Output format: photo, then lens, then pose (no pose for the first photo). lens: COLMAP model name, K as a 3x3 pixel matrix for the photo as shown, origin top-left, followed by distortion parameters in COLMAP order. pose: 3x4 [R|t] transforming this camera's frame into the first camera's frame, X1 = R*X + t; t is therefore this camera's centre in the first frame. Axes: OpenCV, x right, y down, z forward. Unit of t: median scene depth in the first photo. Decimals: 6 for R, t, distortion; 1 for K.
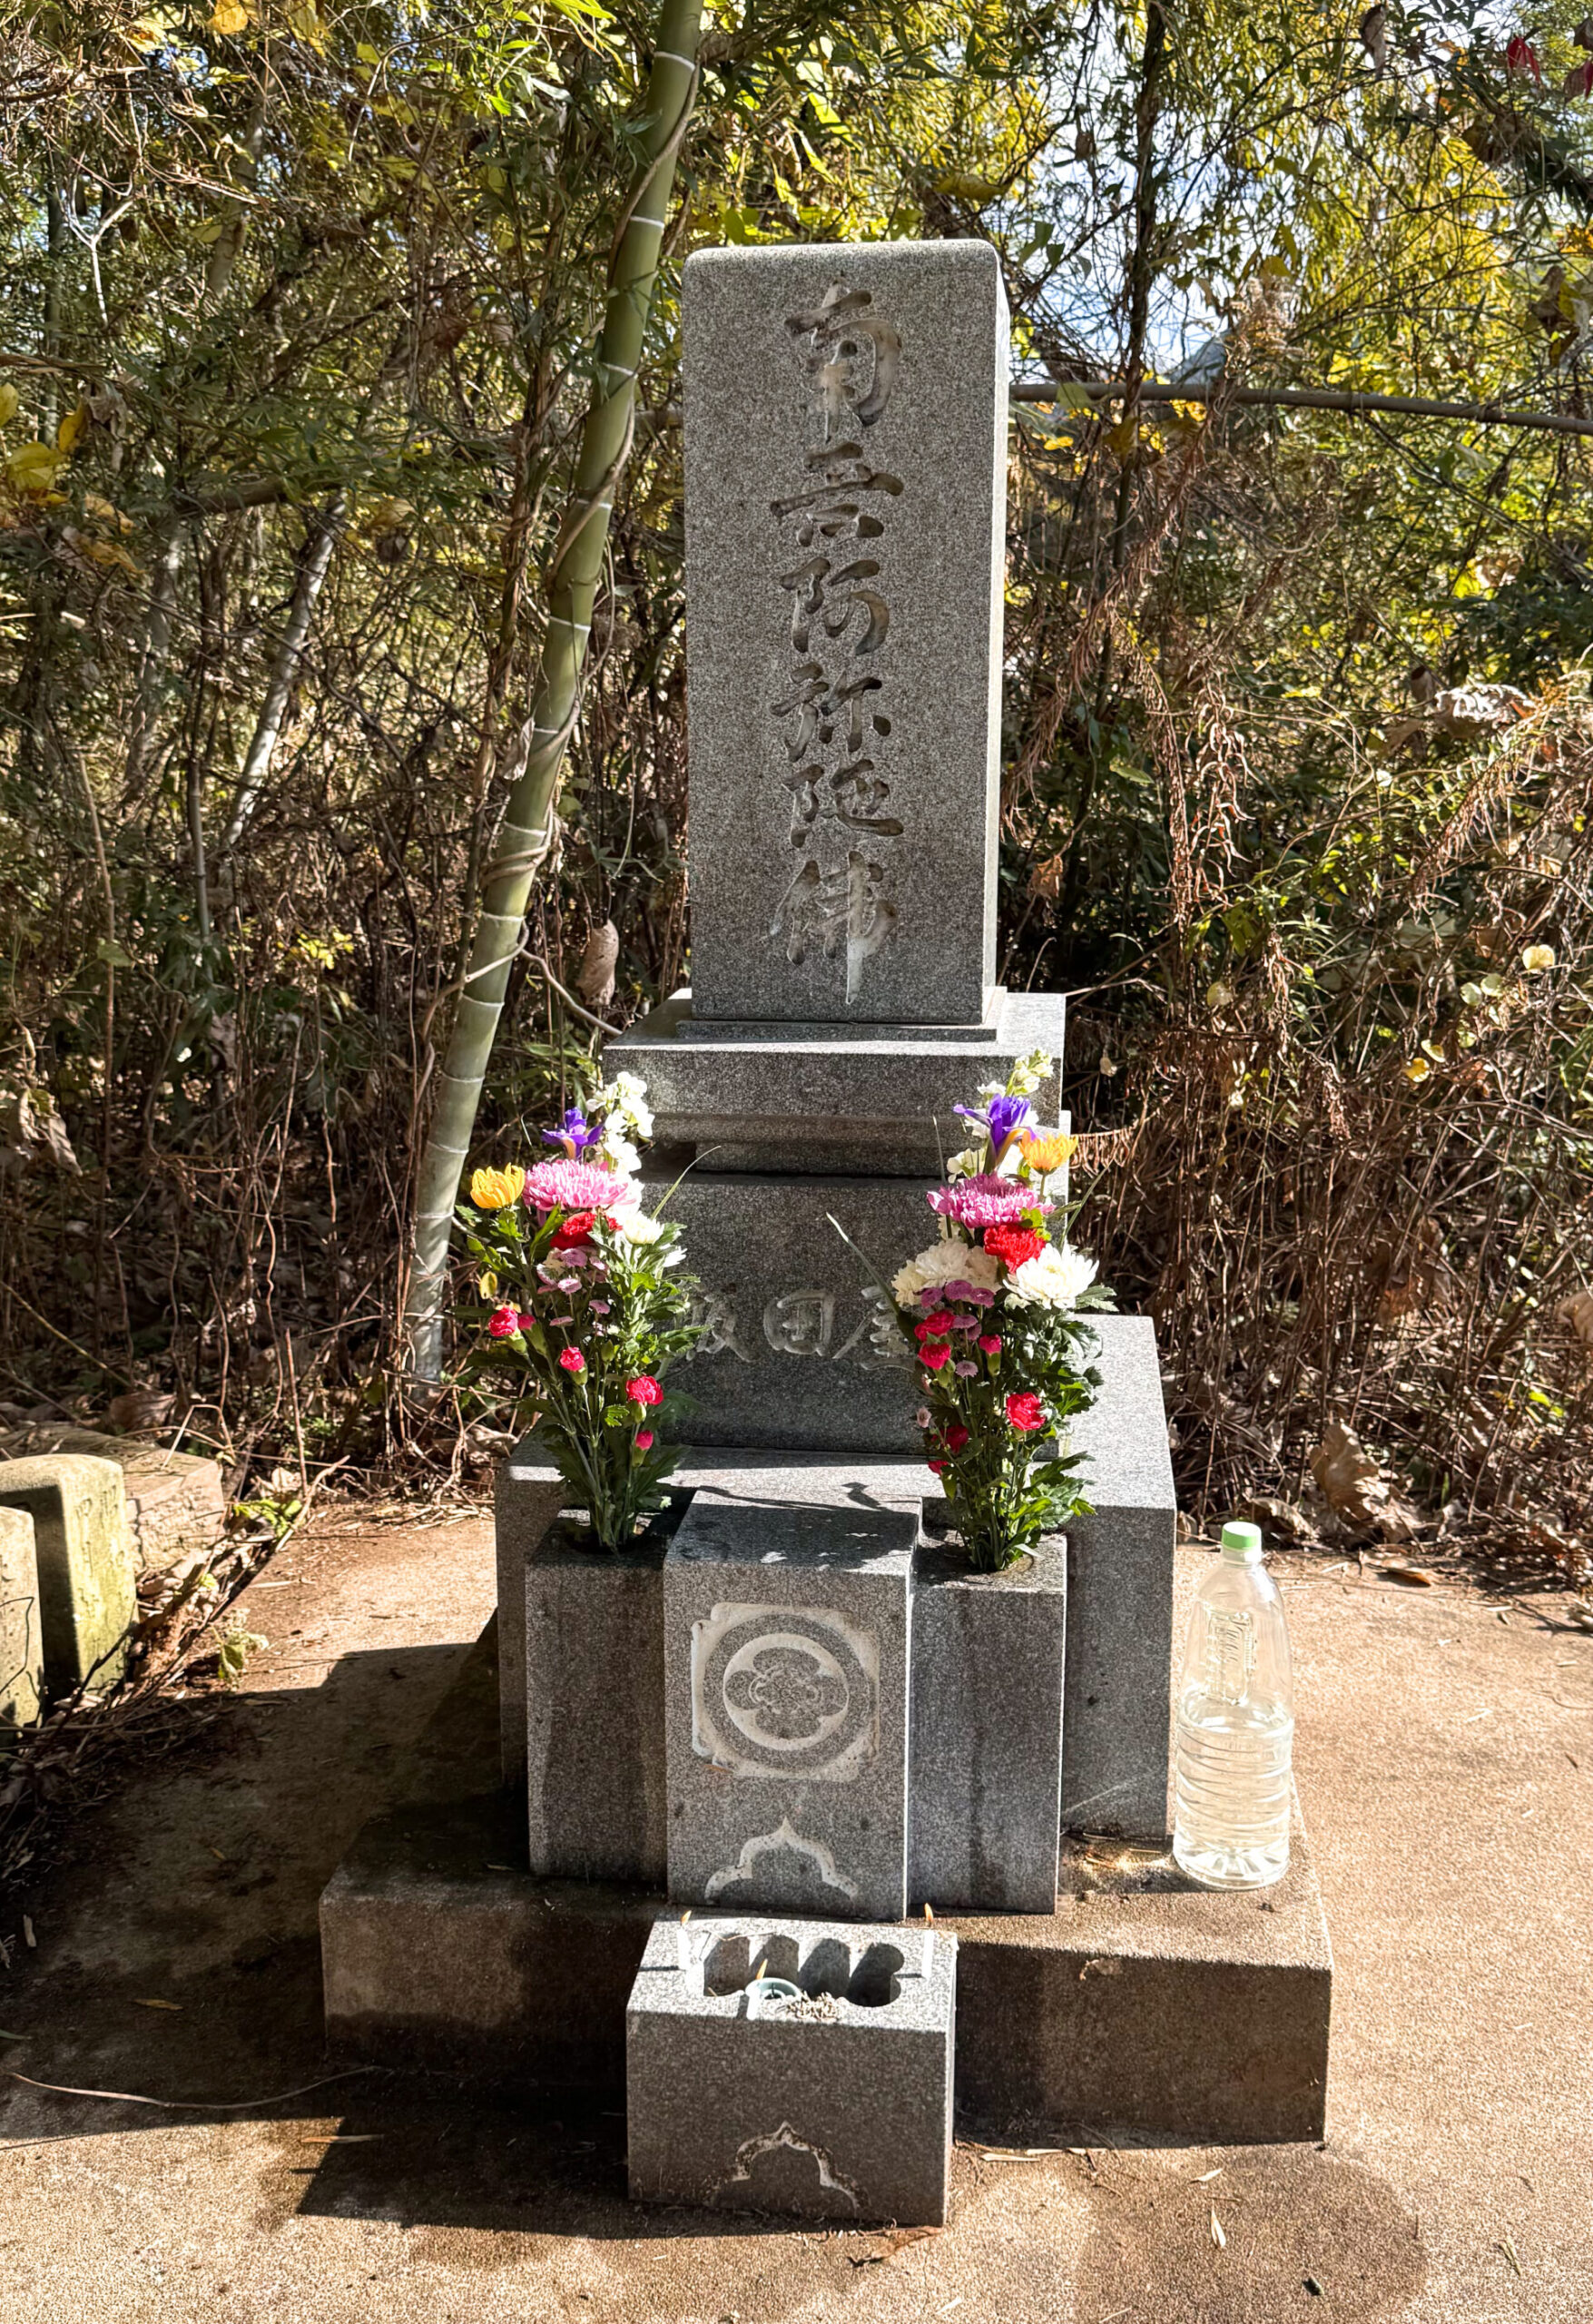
lens RADIAL K [[2140.8, 0, 792.4], [0, 2140.8, 1171.3], [0, 0, 1]] dist [0.059642, 0.000000]
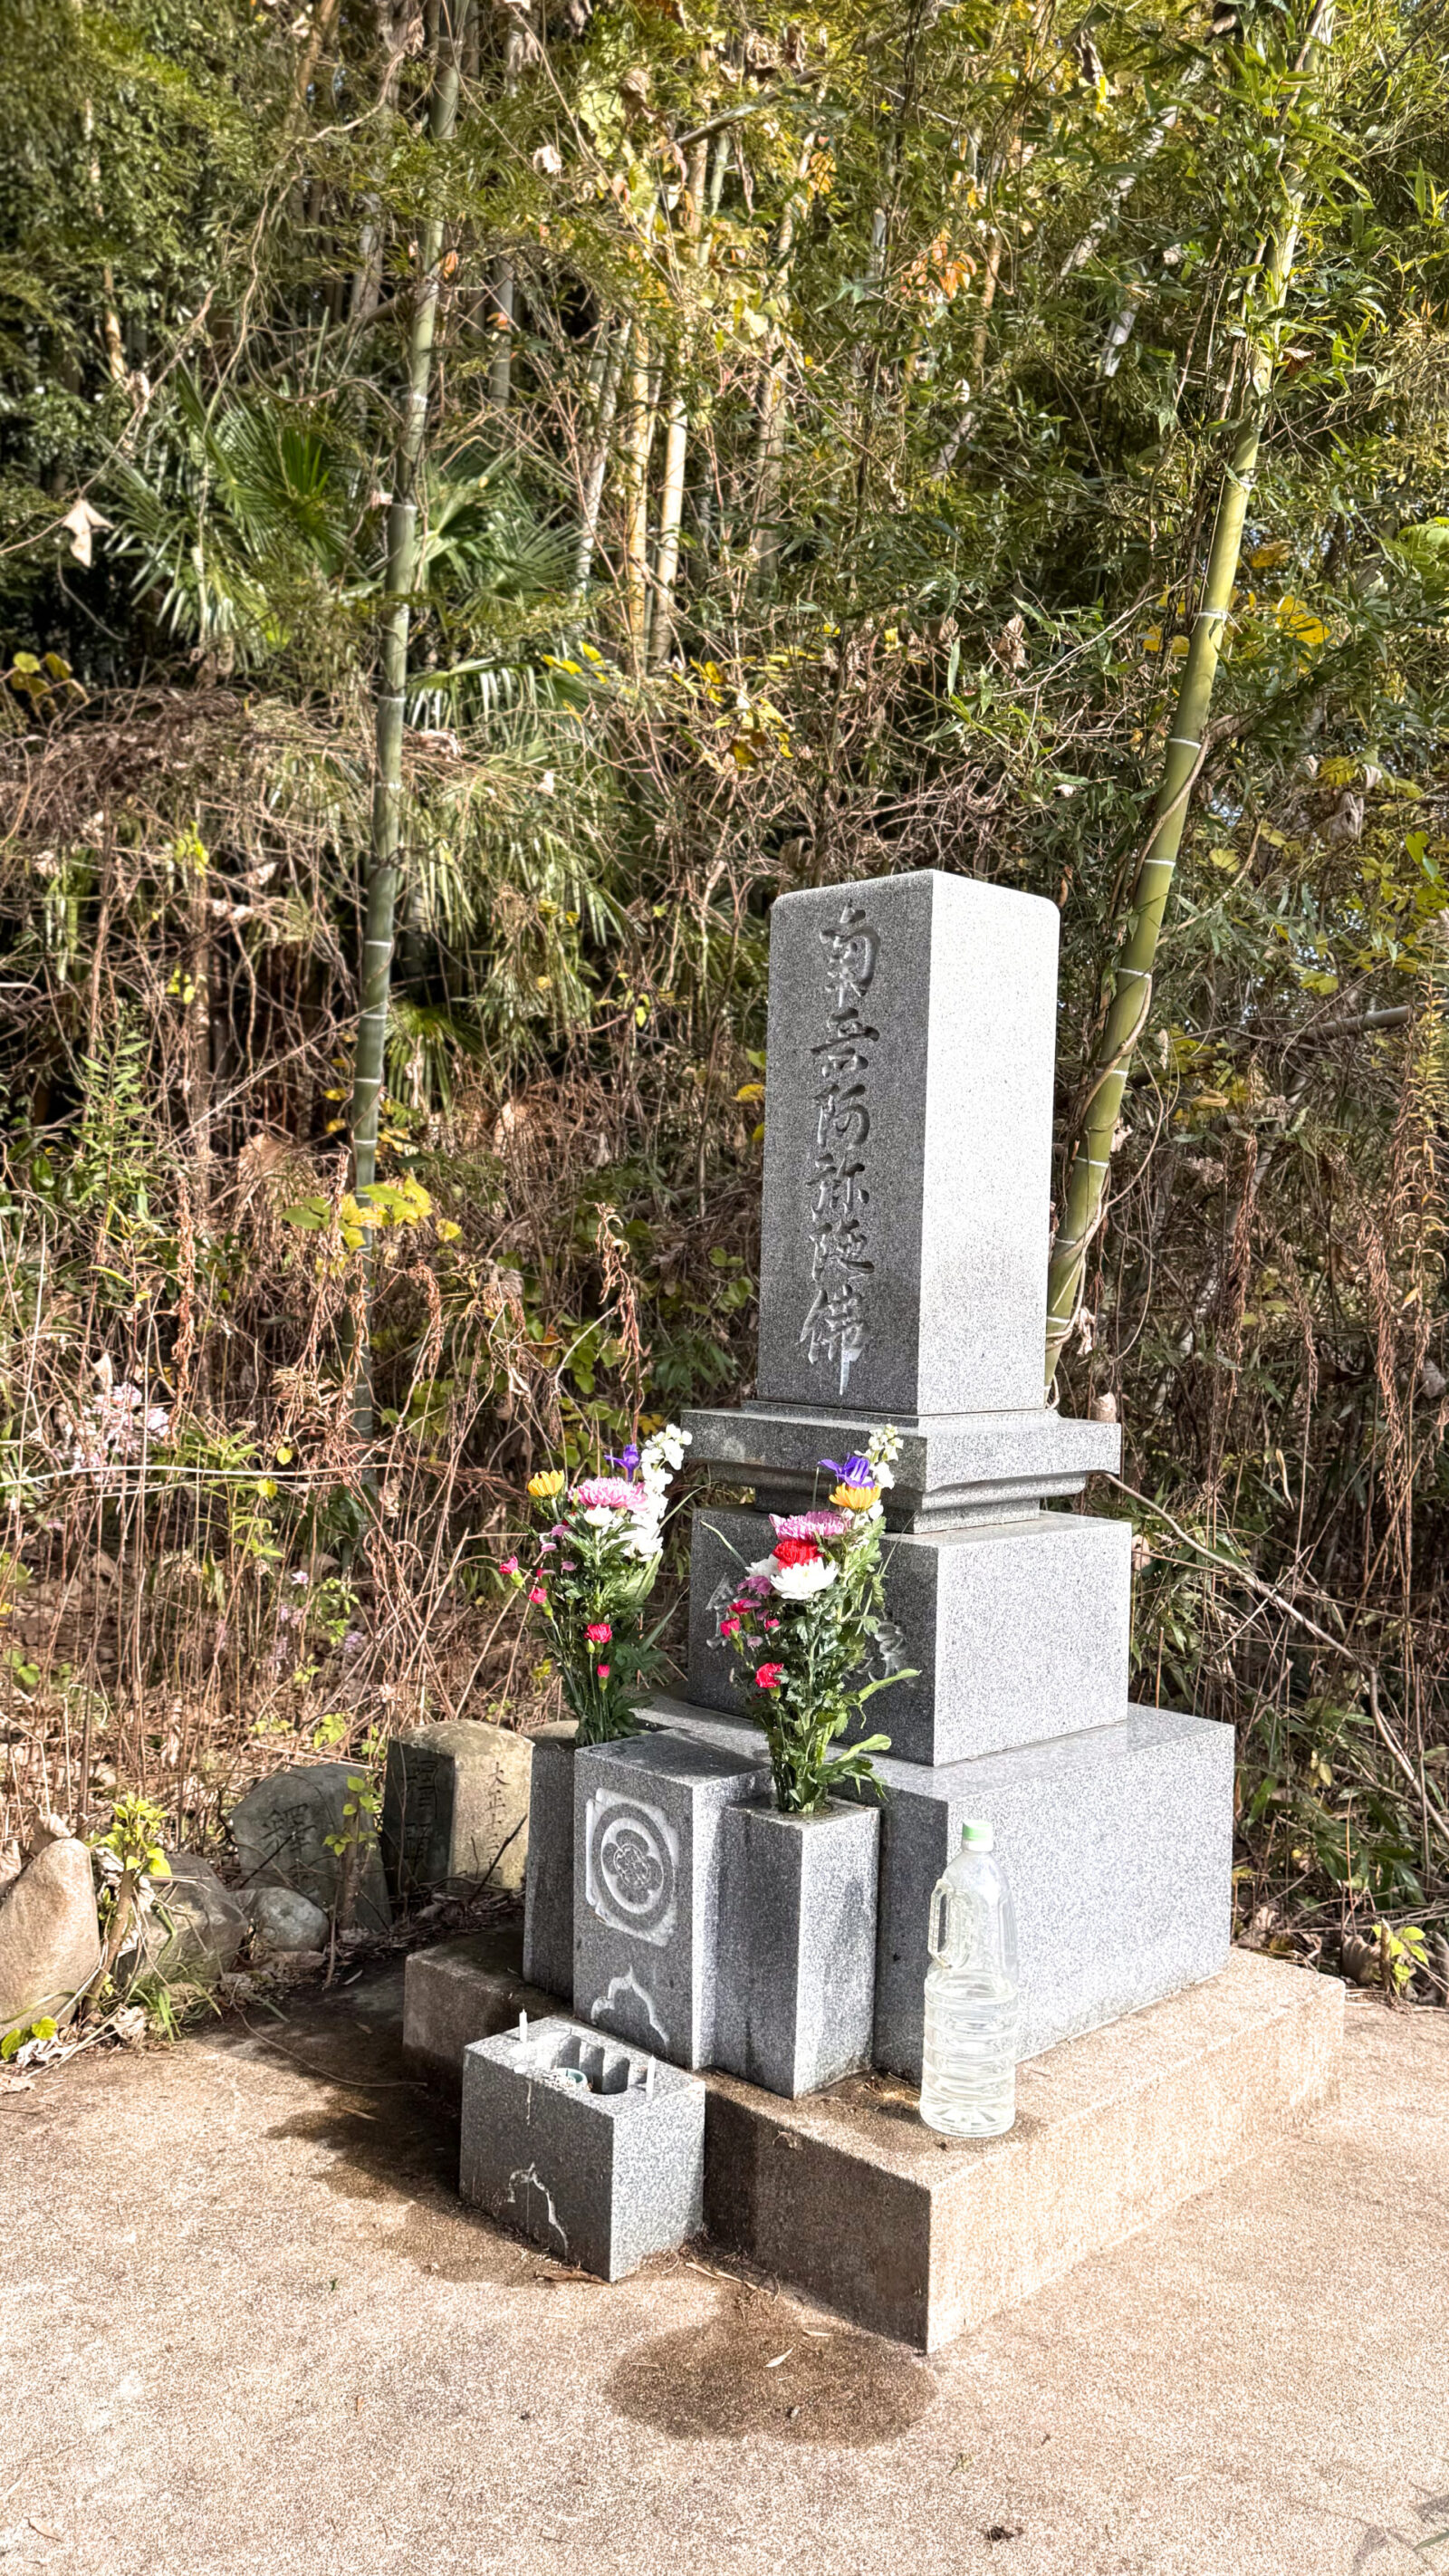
lens RADIAL K [[1970.8, 0, 721.6], [0, 1970.8, 1271.8], [0, 0, 1]] dist [0.048420, -0.007817]
pose [[0.795861, 0.029661, -0.604752, 0.788500], [-0.157137, 0.974695, -0.158989, 0.061919], [0.584733, 0.221562, 0.780383, -0.045907]]
